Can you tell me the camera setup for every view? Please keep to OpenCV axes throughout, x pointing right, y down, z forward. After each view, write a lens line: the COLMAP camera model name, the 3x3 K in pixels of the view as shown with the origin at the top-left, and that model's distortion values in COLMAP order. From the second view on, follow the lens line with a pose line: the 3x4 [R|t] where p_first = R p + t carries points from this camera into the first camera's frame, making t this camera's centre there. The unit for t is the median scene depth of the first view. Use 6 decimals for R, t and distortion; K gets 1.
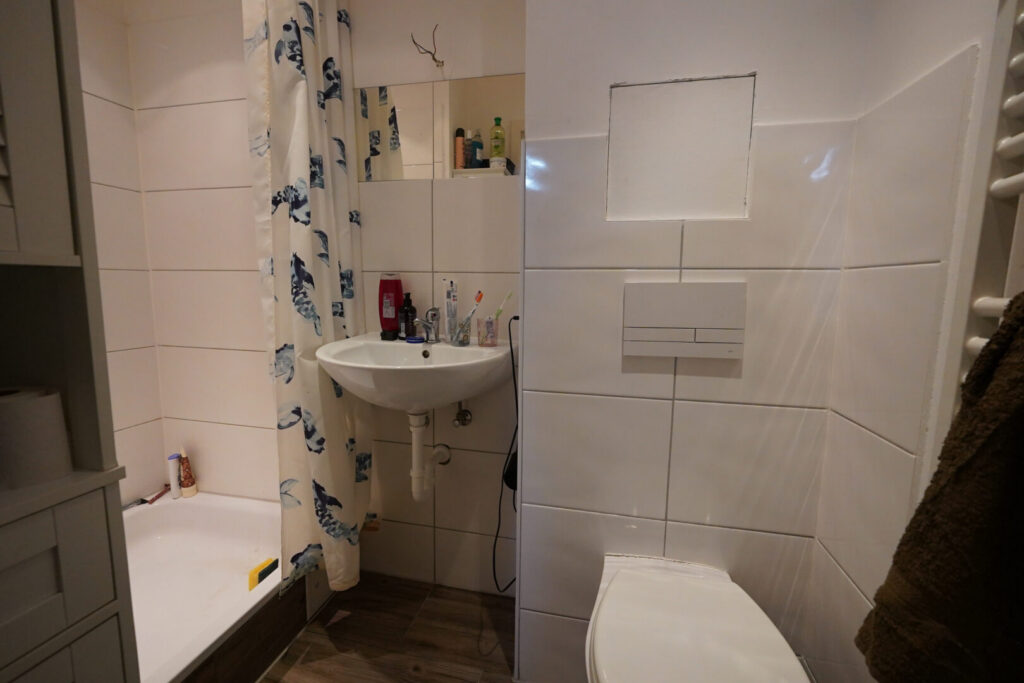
lens RADIAL K [[431.2, 0, 507.2], [0, 431.2, 338.4], [0, 0, 1]] dist [-0.013531, 0.000939]
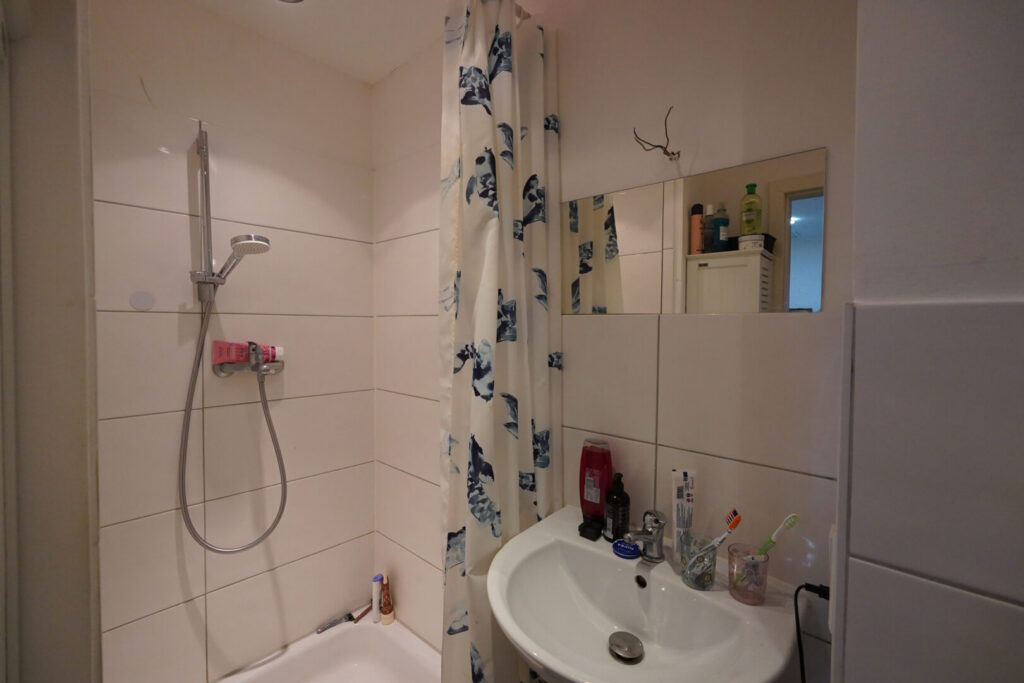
lens RADIAL K [[431.2, 0, 507.2], [0, 431.2, 338.4], [0, 0, 1]] dist [-0.013531, 0.000939]
pose [[0.874896, 0.009950, -0.484209, -0.051756], [-0.057963, 0.994754, -0.084289, -0.265851], [0.480830, 0.101811, 0.870883, 0.279362]]
